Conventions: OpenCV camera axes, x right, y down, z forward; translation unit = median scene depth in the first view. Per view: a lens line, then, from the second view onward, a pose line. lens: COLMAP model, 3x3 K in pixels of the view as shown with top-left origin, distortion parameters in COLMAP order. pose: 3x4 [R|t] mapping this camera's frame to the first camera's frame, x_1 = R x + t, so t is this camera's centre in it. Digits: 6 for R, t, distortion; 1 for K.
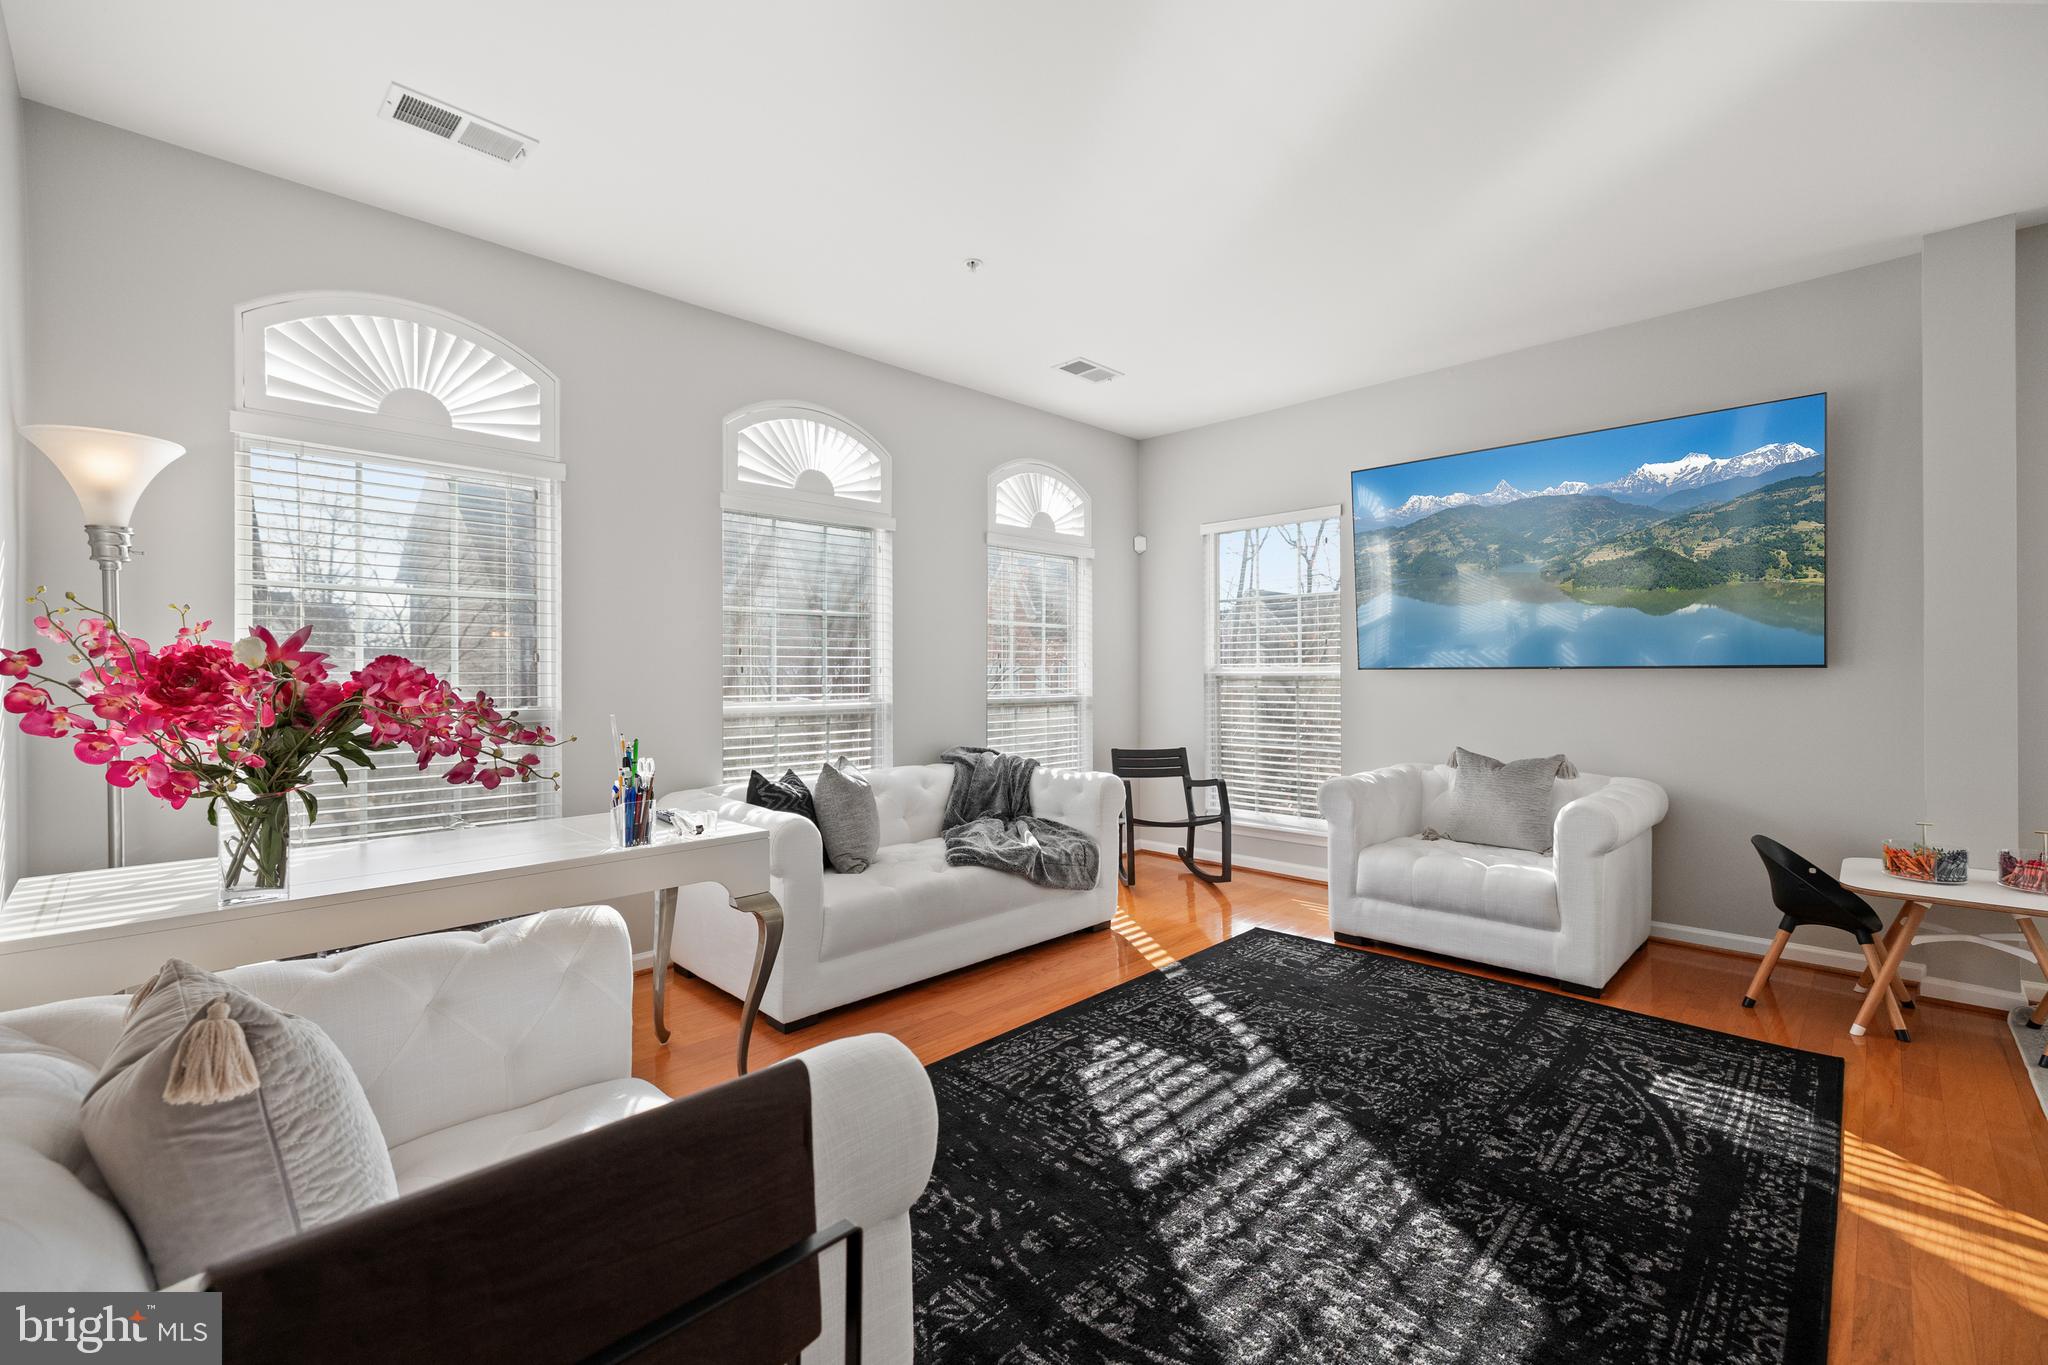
lens RADIAL K [[879.1, 0, 1013.7], [0, 879.1, 678.8], [0, 0, 1]] dist [0.000721, -0.000505]
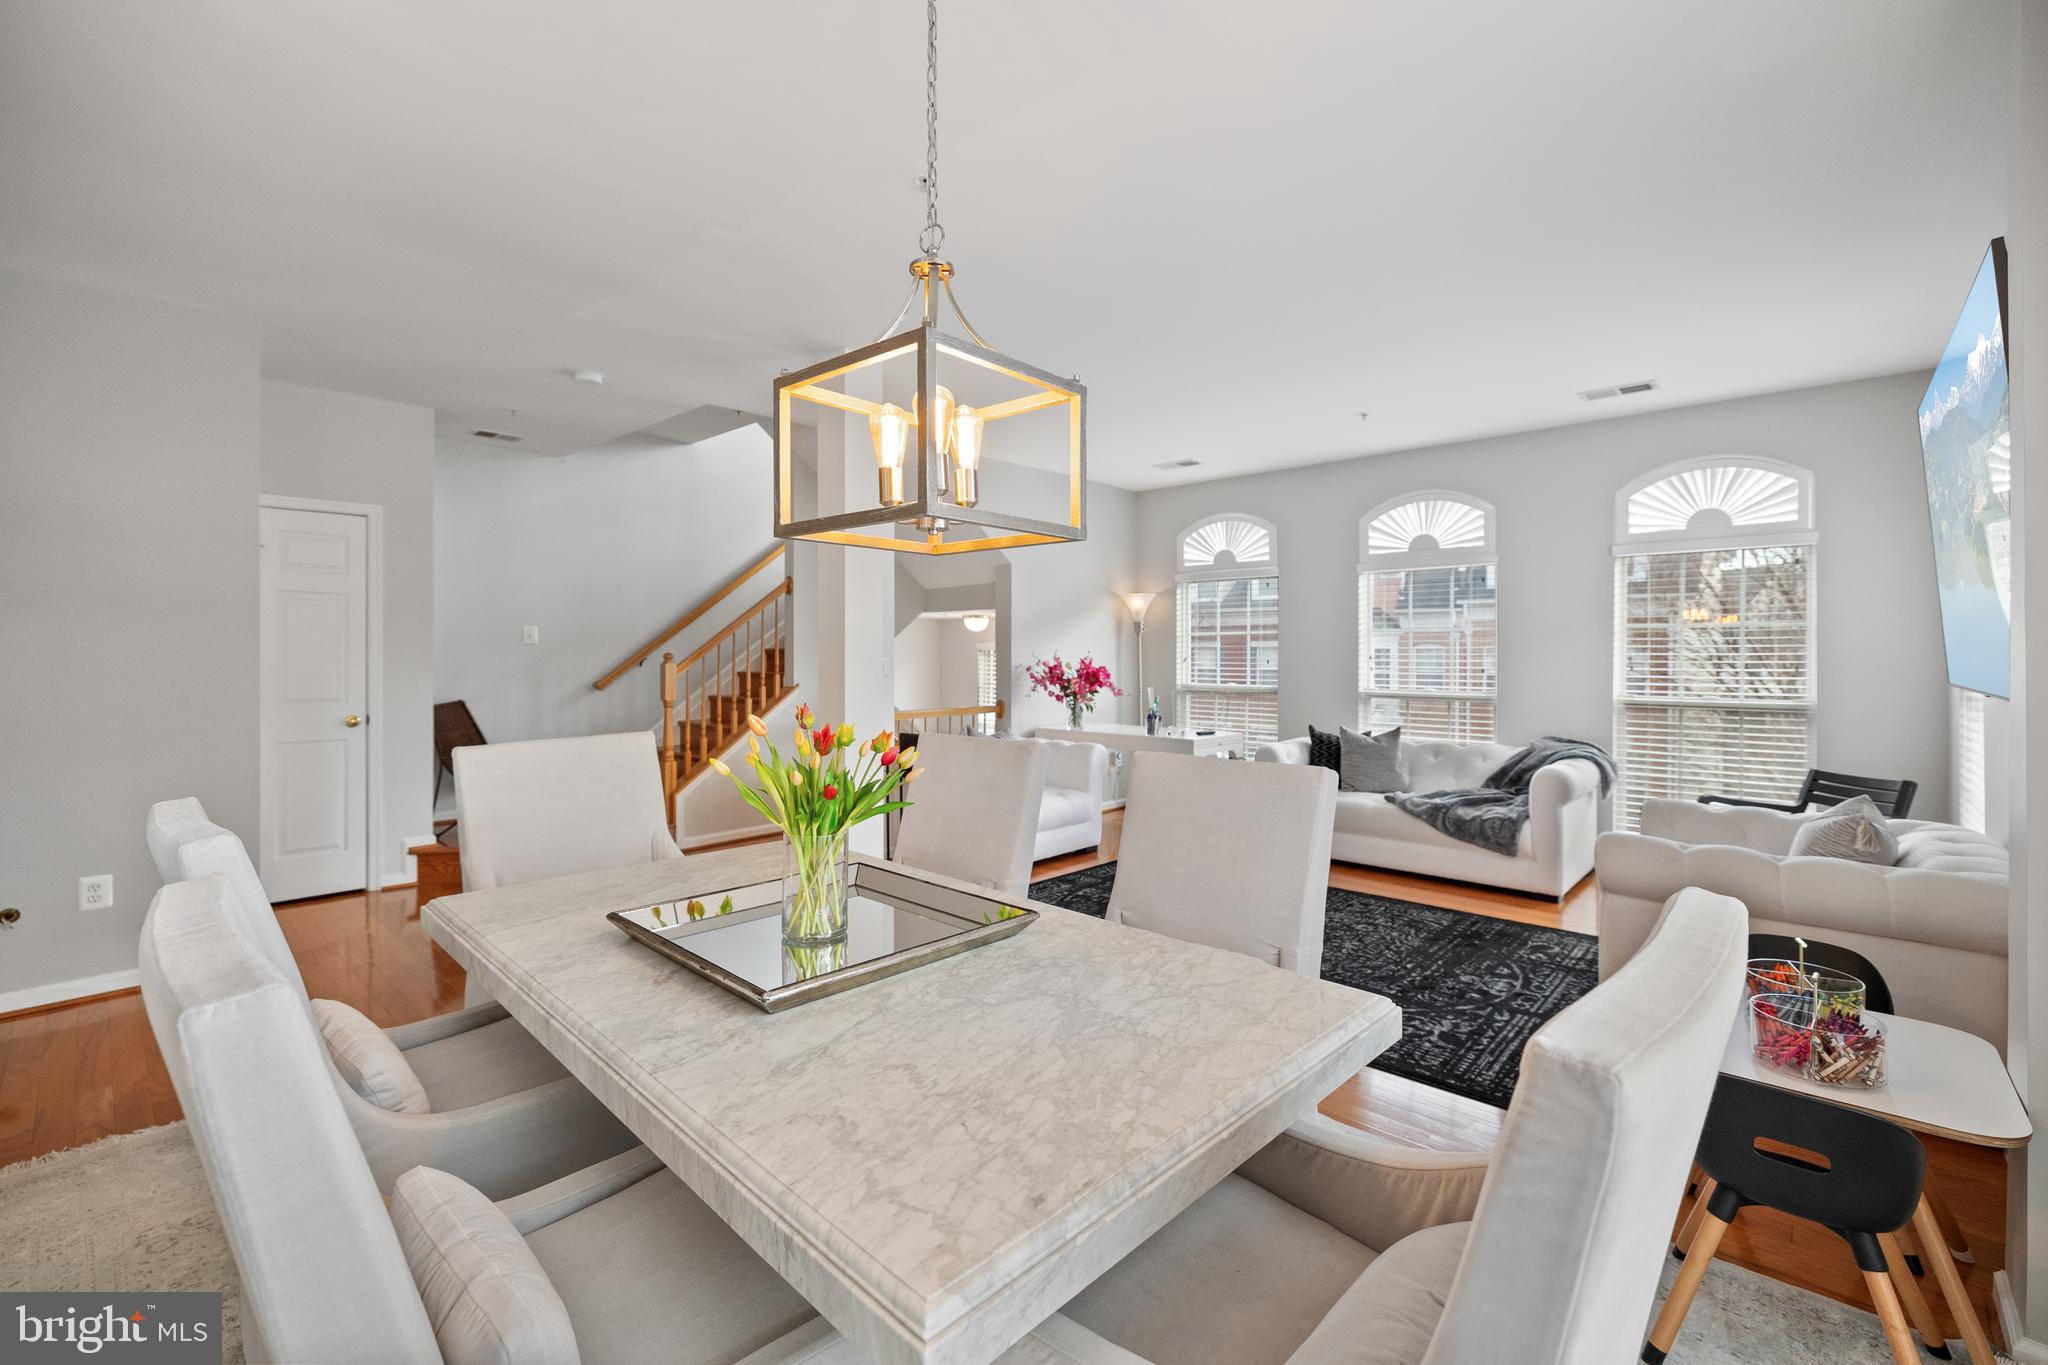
lens RADIAL K [[854.1, 0, 1019.7], [0, 854.1, 655.6], [0, 0, 1]] dist [-0.001034, -0.000042]
pose [[0.035959, 0.004699, -0.999342, 1.642414], [-0.005528, 0.999975, 0.004503, -0.050708], [0.999338, 0.005363, 0.035984, 0.371791]]
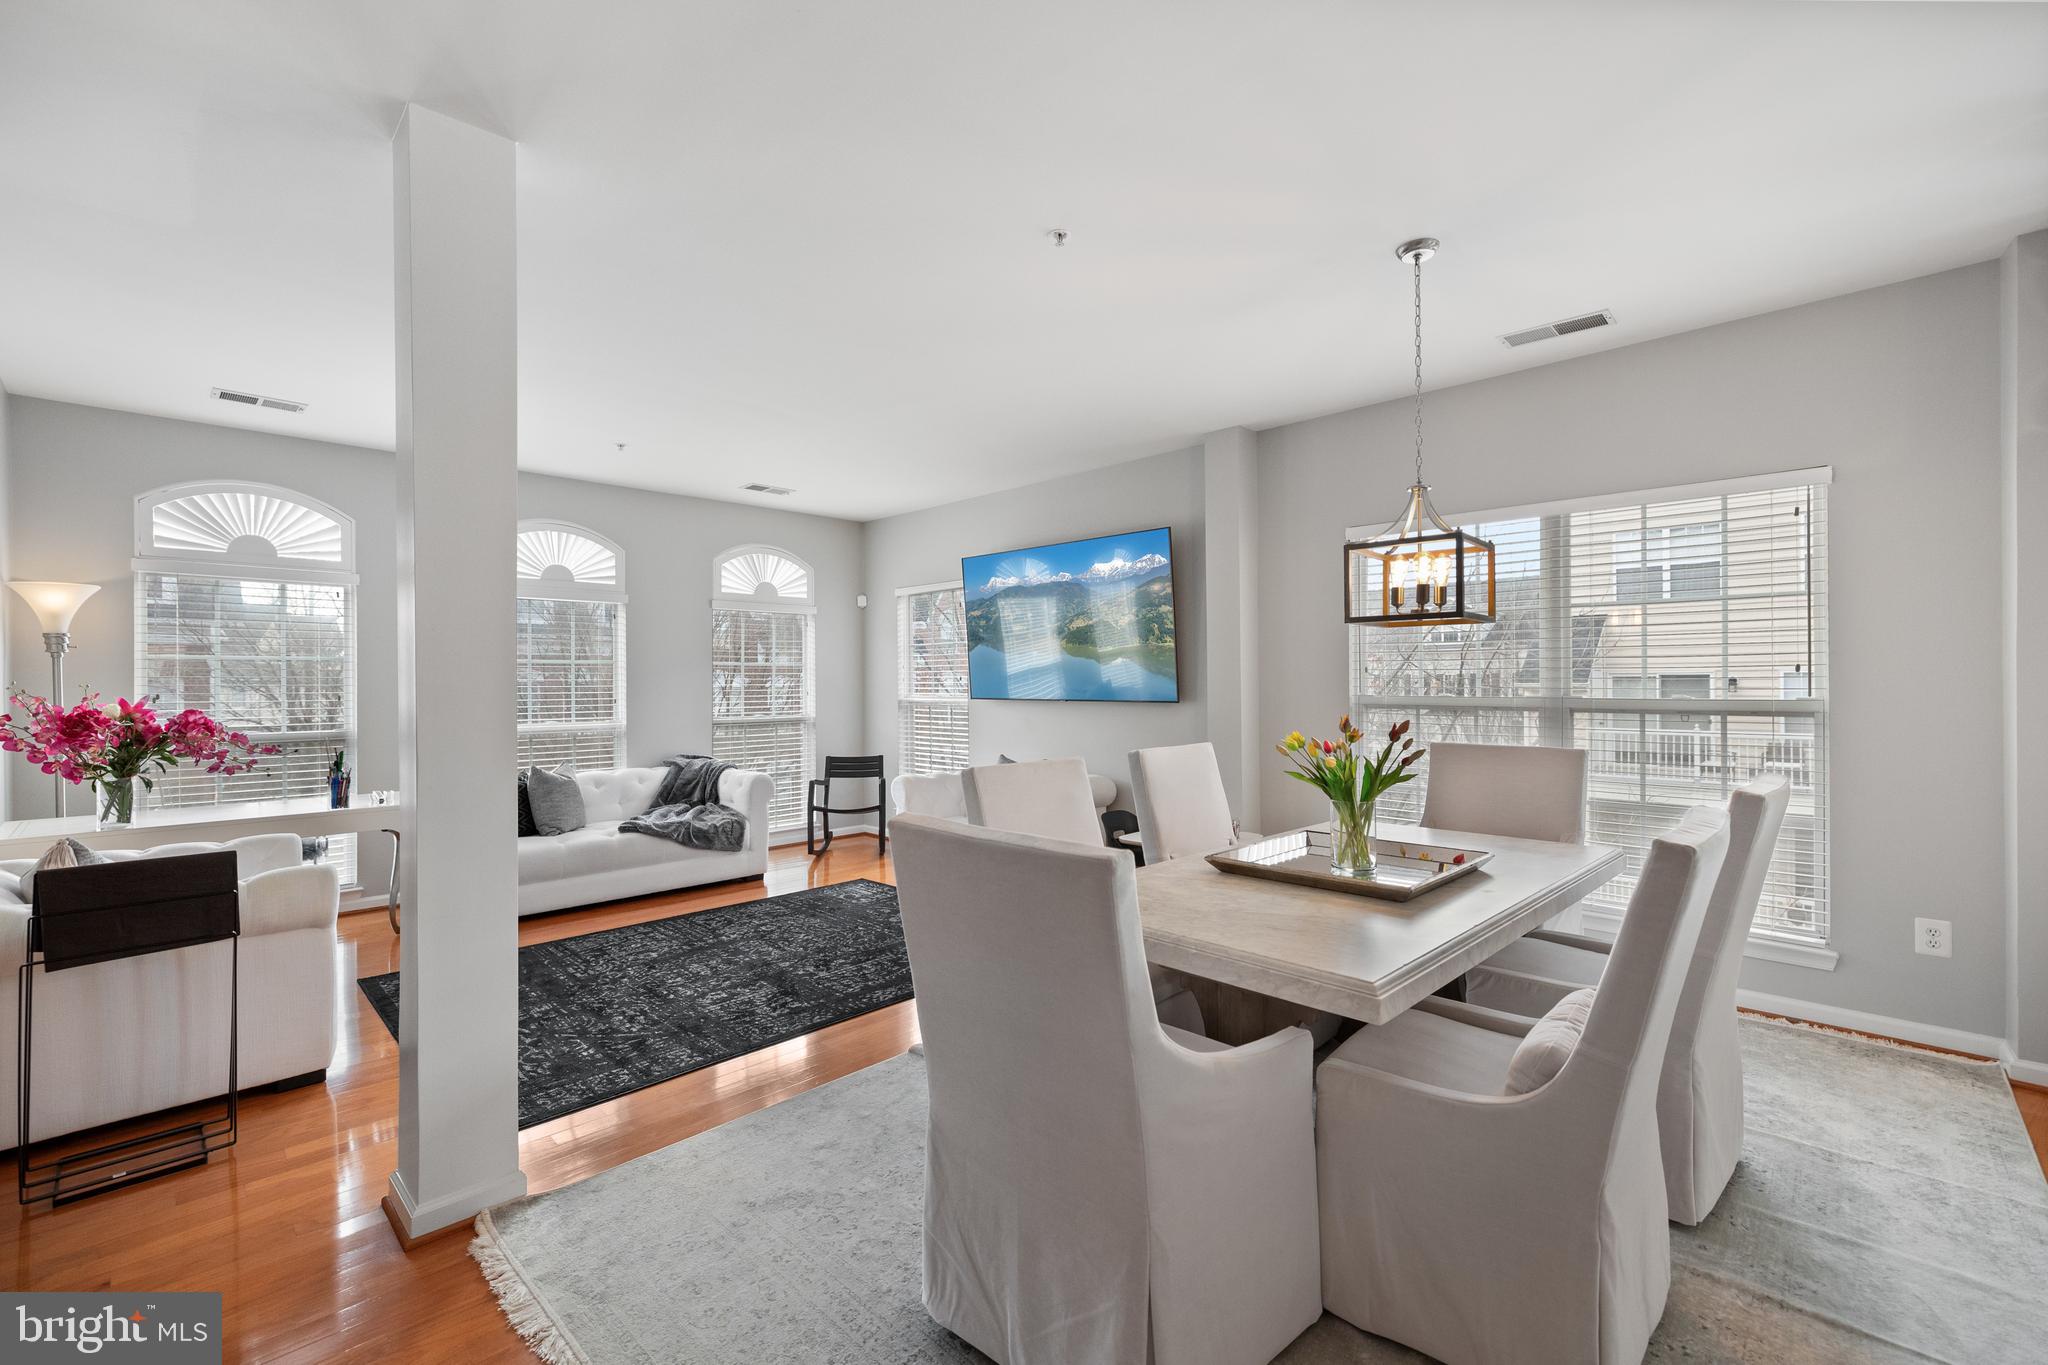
lens RADIAL K [[881.3, 0, 1017.7], [0, 881.3, 690.5], [0, 0, 1]] dist [0.000417, 0.000057]
pose [[0.999988, -0.004006, -0.002783, 0.742347], [0.004015, 0.999986, 0.003481, -0.044038], [0.002769, -0.003492, 0.999990, -0.629363]]
